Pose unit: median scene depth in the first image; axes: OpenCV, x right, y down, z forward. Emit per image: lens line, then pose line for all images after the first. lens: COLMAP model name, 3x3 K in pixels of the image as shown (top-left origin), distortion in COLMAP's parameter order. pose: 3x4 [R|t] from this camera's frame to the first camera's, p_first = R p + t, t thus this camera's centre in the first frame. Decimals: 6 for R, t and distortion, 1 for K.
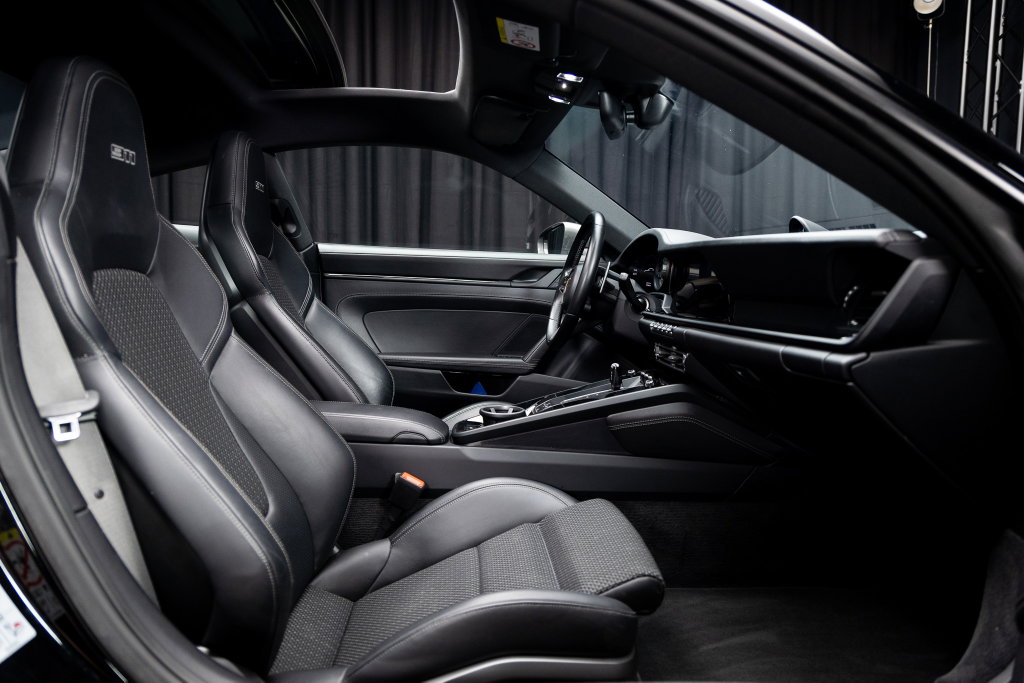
lens RADIAL K [[676.2, 0, 512.0], [0, 676.2, 341.5], [0, 0, 1]] dist [-0.005359, -0.000055]
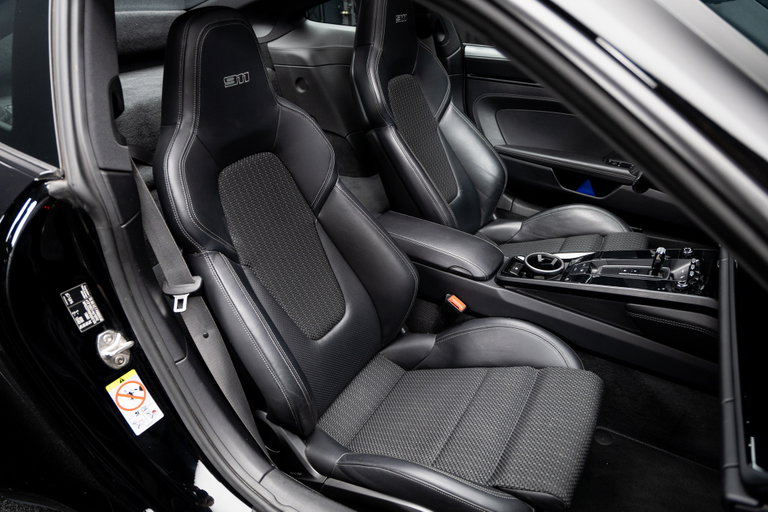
lens RADIAL K [[507.2, 0, 384.0], [0, 507.2, 256.0], [0, 0, 1]] dist [-0.005359, -0.000055]
pose [[0.832634, 0.256240, -0.490980, 0.194622], [-0.029030, 0.905502, 0.423347, -0.292273], [0.553062, -0.338241, 0.761391, 0.197598]]
